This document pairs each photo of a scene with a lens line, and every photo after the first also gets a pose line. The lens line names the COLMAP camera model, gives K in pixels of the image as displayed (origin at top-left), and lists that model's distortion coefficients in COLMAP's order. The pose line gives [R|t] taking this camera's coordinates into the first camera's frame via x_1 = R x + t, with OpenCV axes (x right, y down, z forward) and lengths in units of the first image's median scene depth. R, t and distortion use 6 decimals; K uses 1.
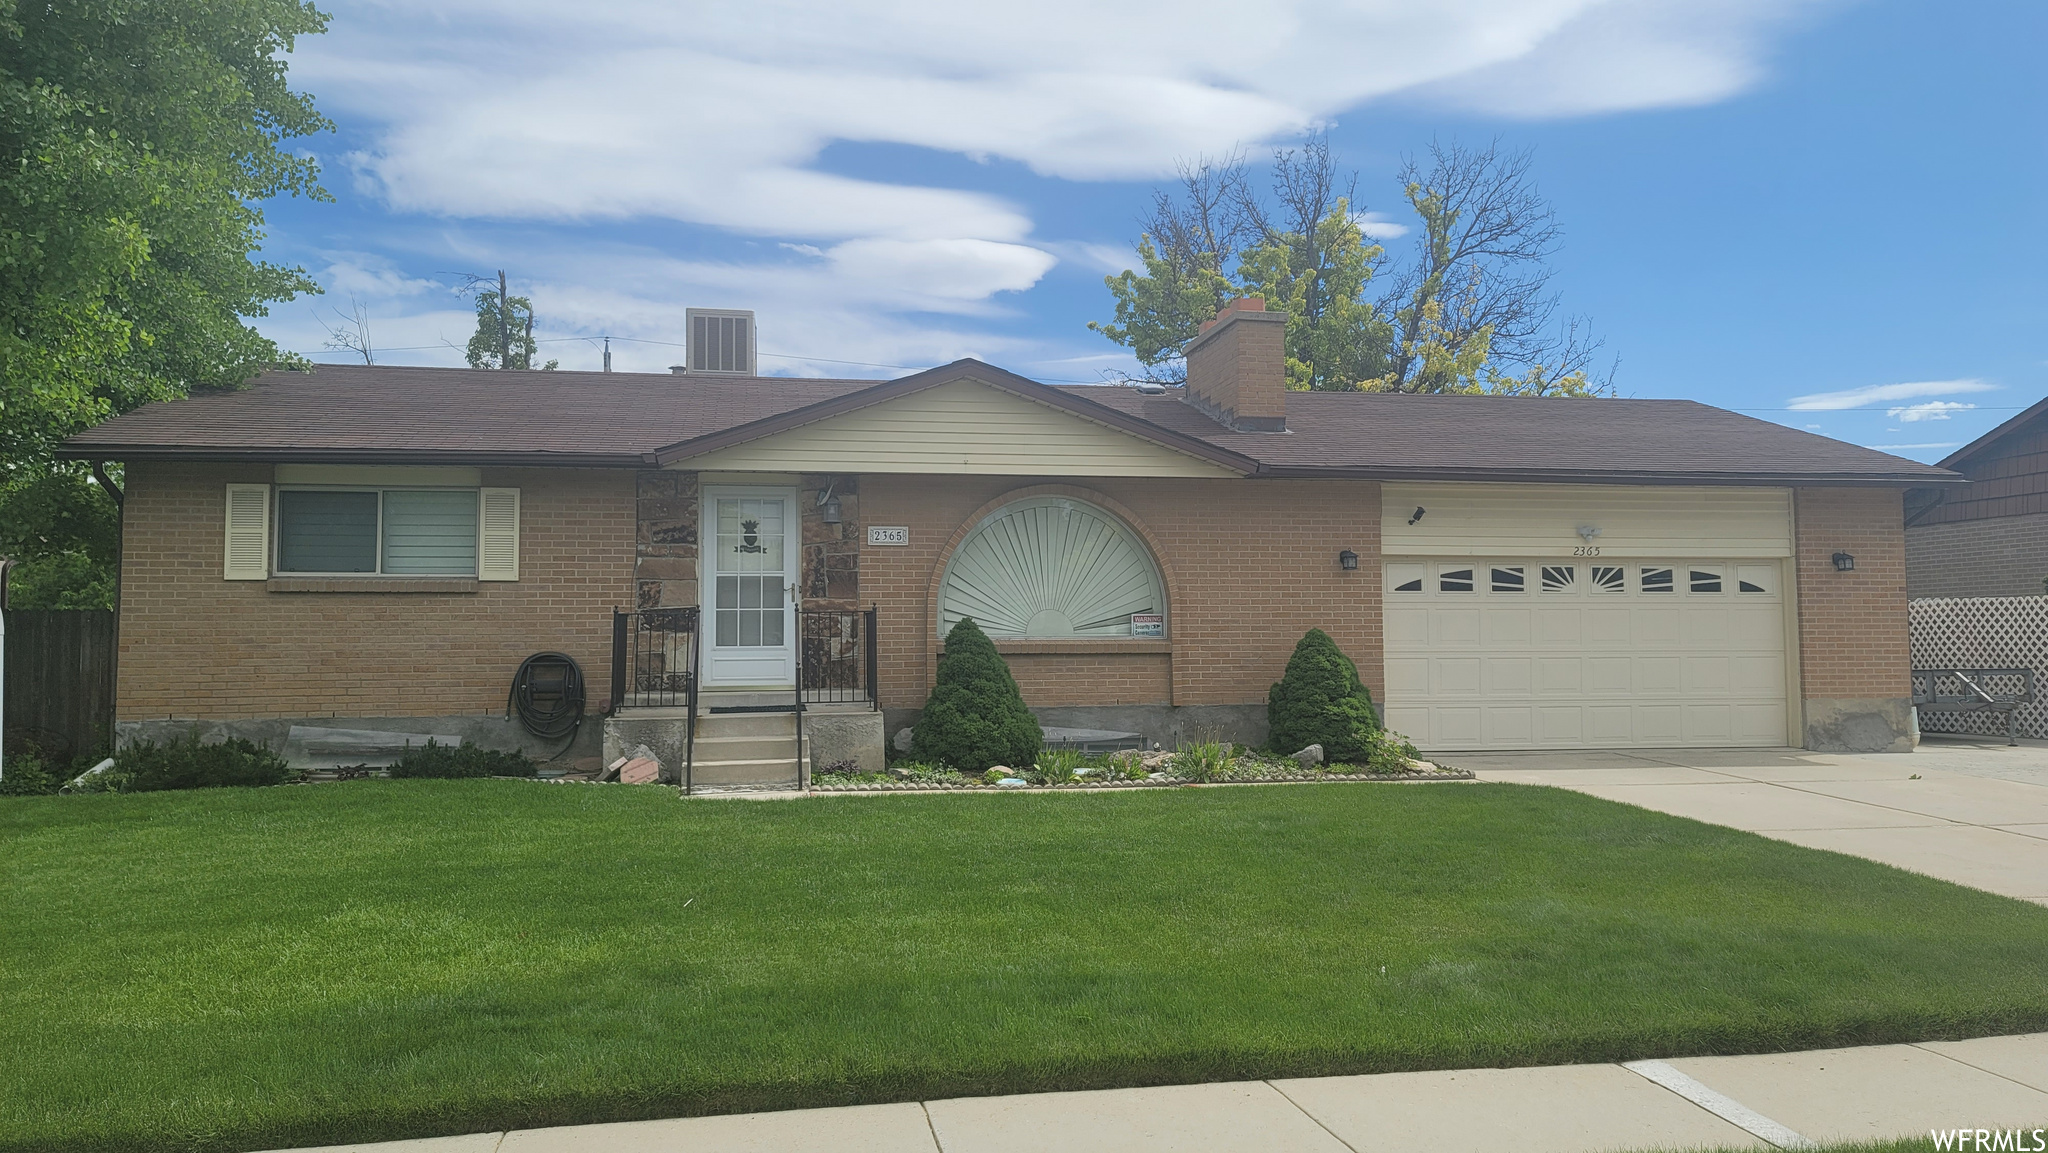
lens RADIAL K [[1490.3, 0, 1025.5], [0, 1490.3, 565.5], [0, 0, 1]] dist [0.071004, -0.042227]
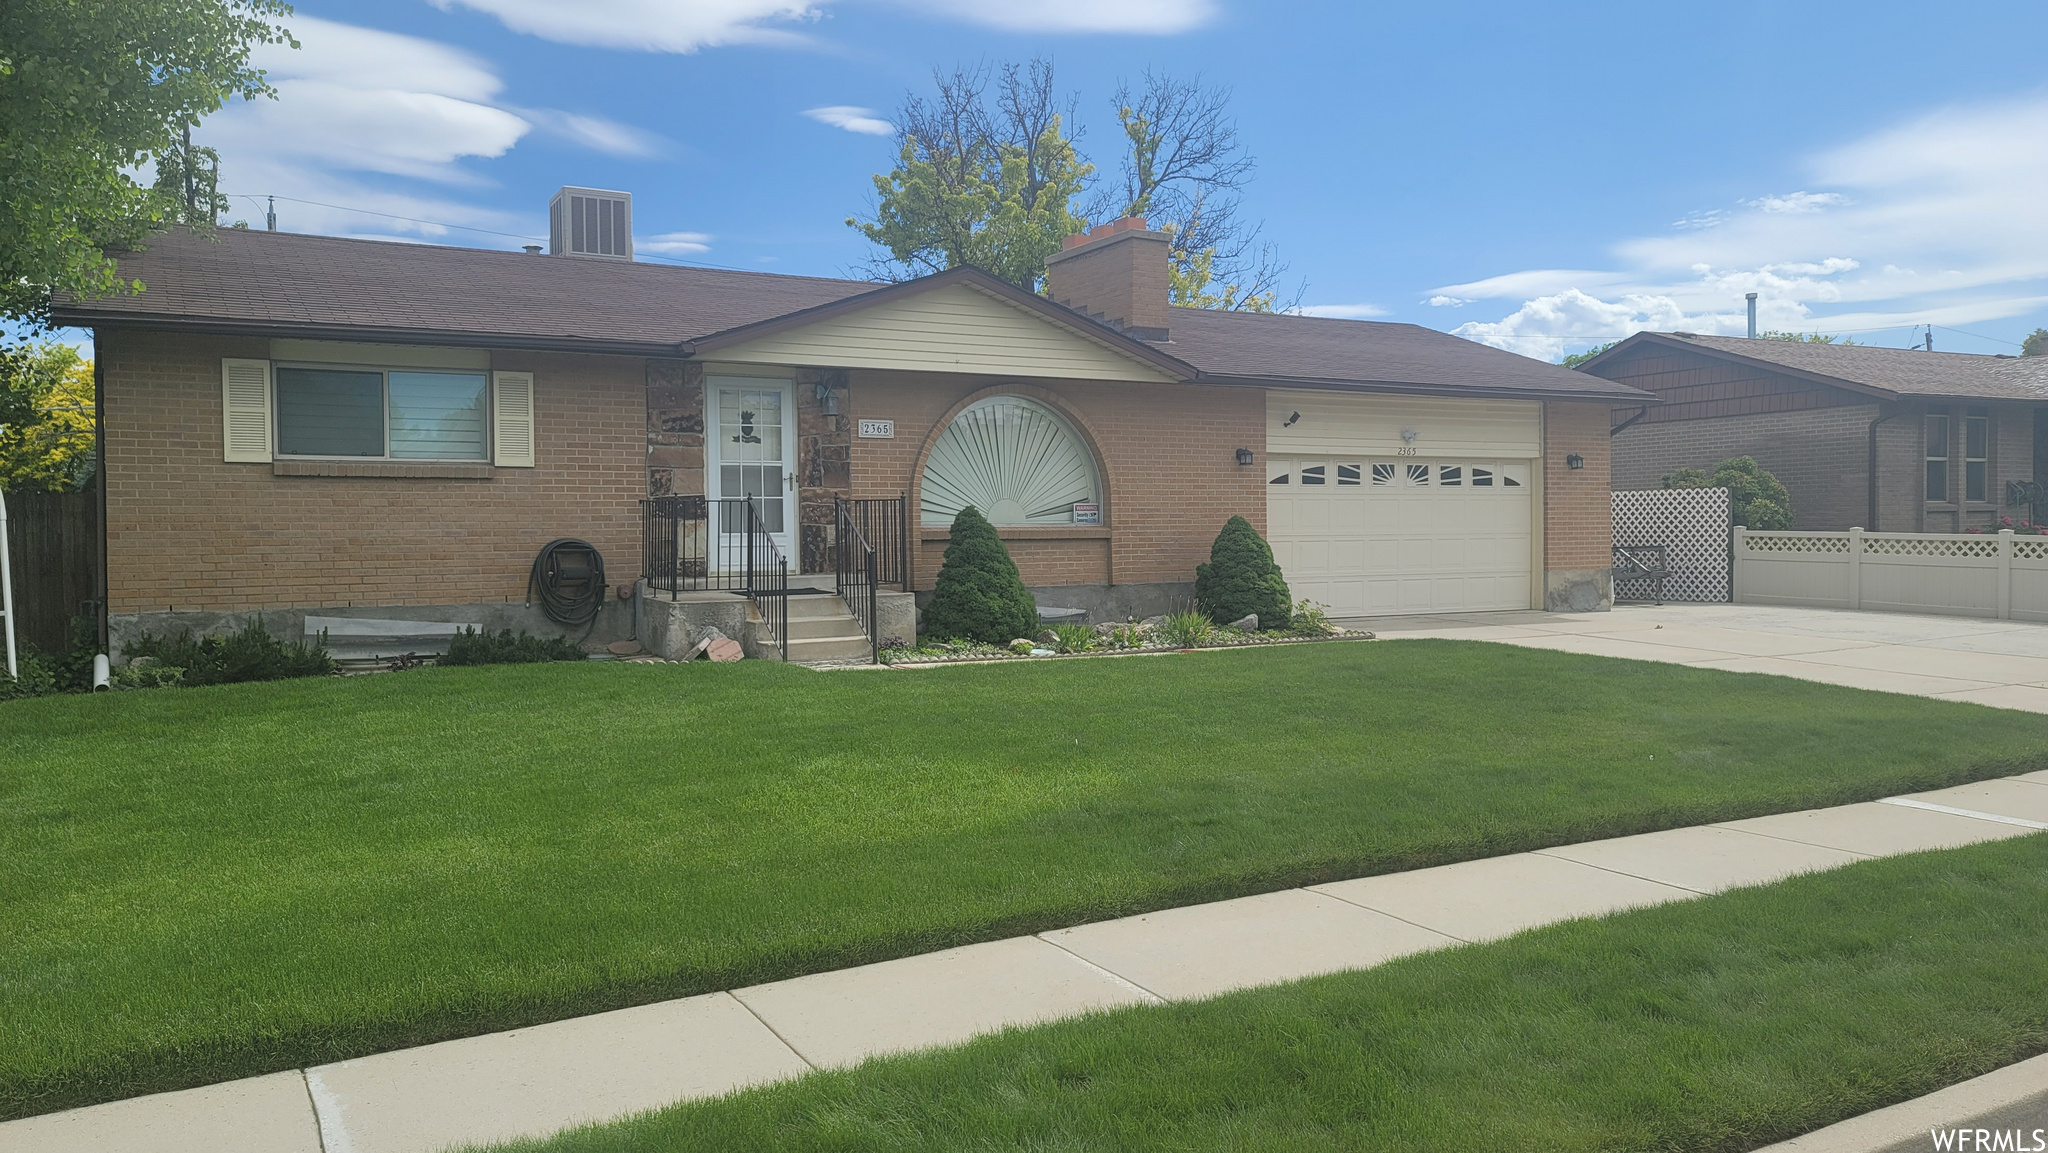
lens RADIAL K [[1490.3, 0, 1006.8], [0, 1490.3, 586.7], [0, 0, 1]] dist [0.071004, -0.042227]
pose [[0.947441, -0.015999, 0.319529, -0.335965], [-0.010840, 0.996570, 0.082041, 0.003872], [-0.319746, -0.081193, 0.944018, -0.038952]]
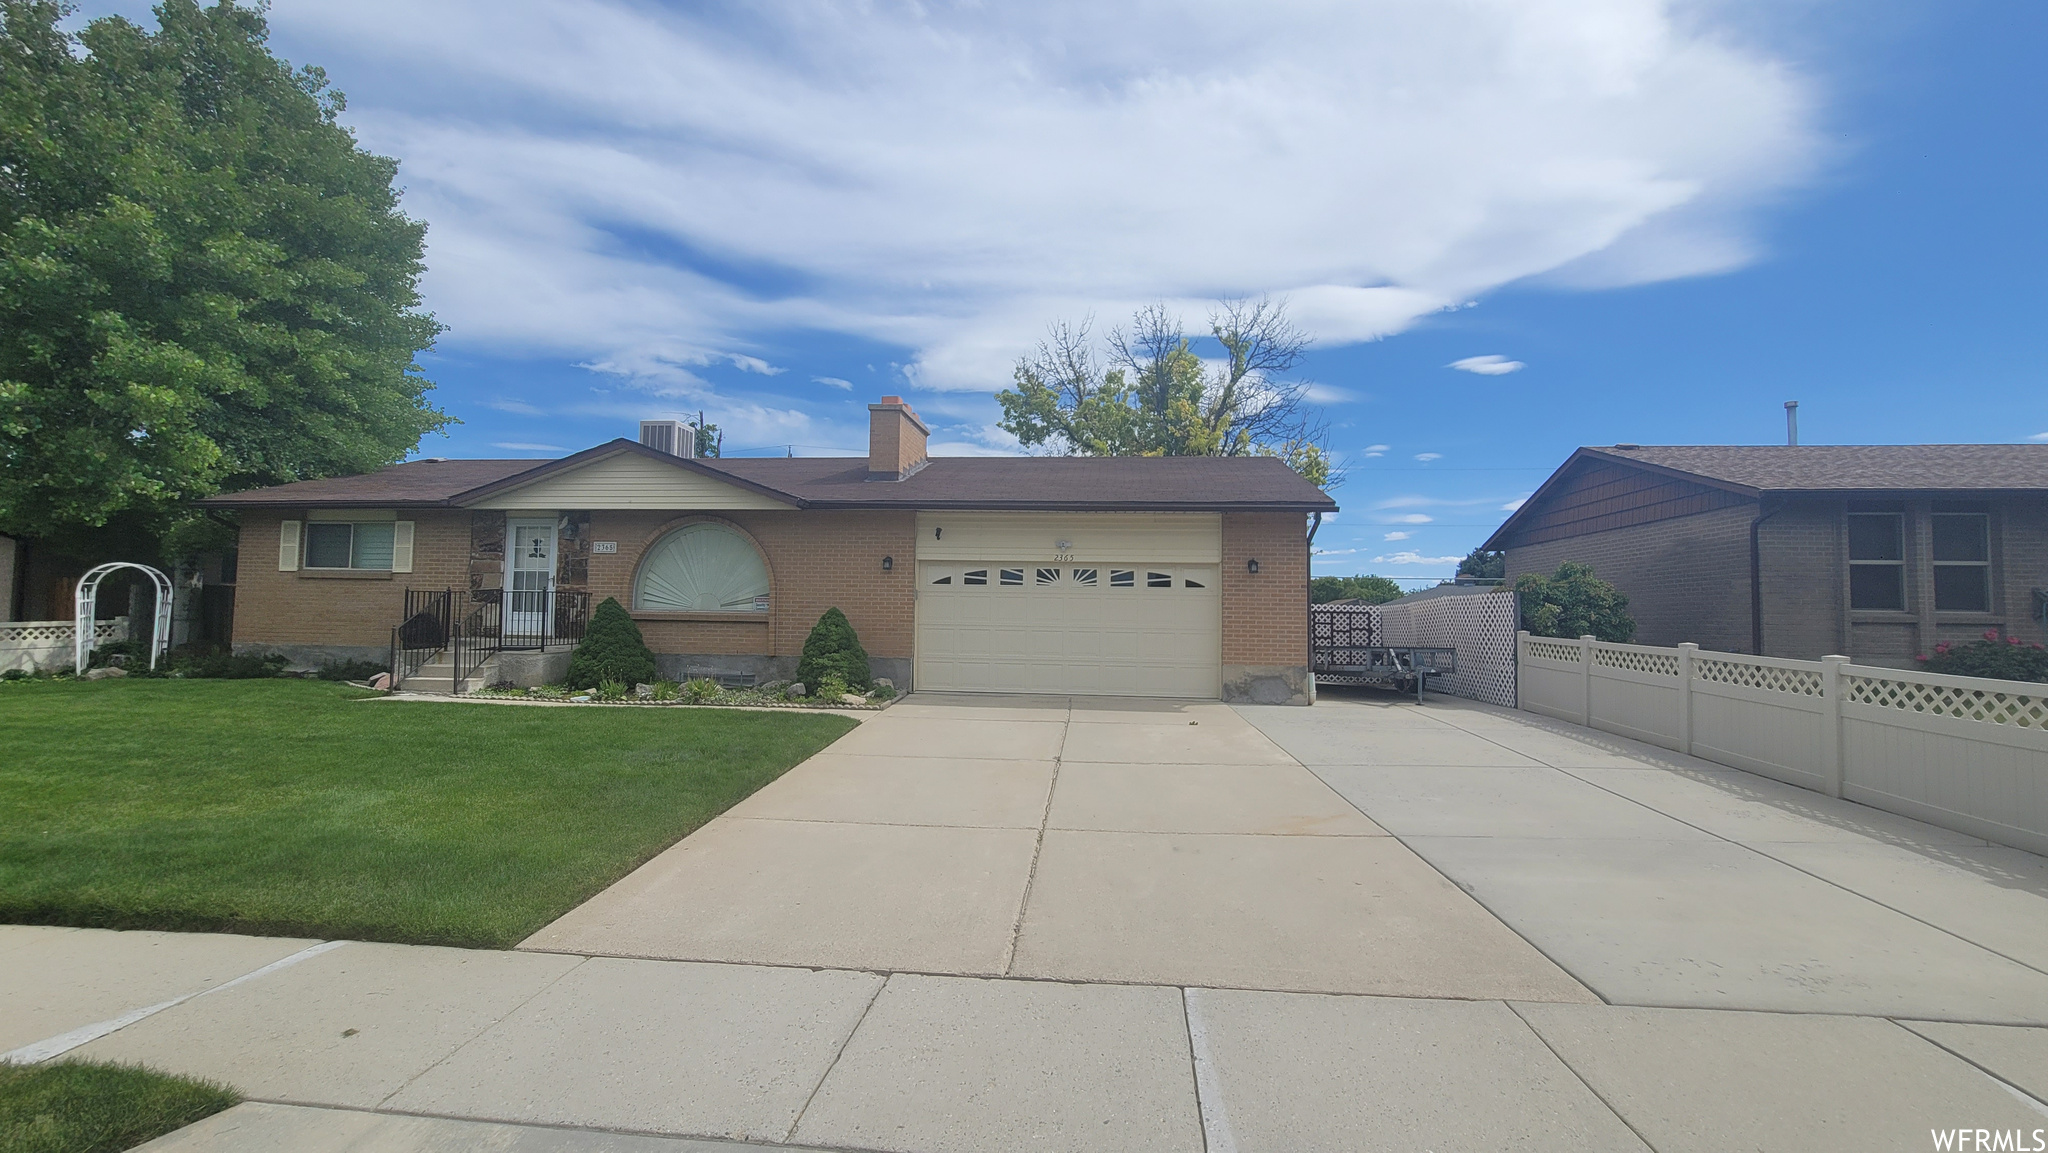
lens RADIAL K [[839.7, 0, 1028.6], [0, 839.7, 577.1], [0, 0, 1]] dist [-0.004681, 0.001156]
pose [[0.960721, 0.007066, -0.277425, 0.605144], [-0.006803, 0.999975, 0.001912, 0.008113], [0.277431, 0.000051, 0.960745, 0.227056]]
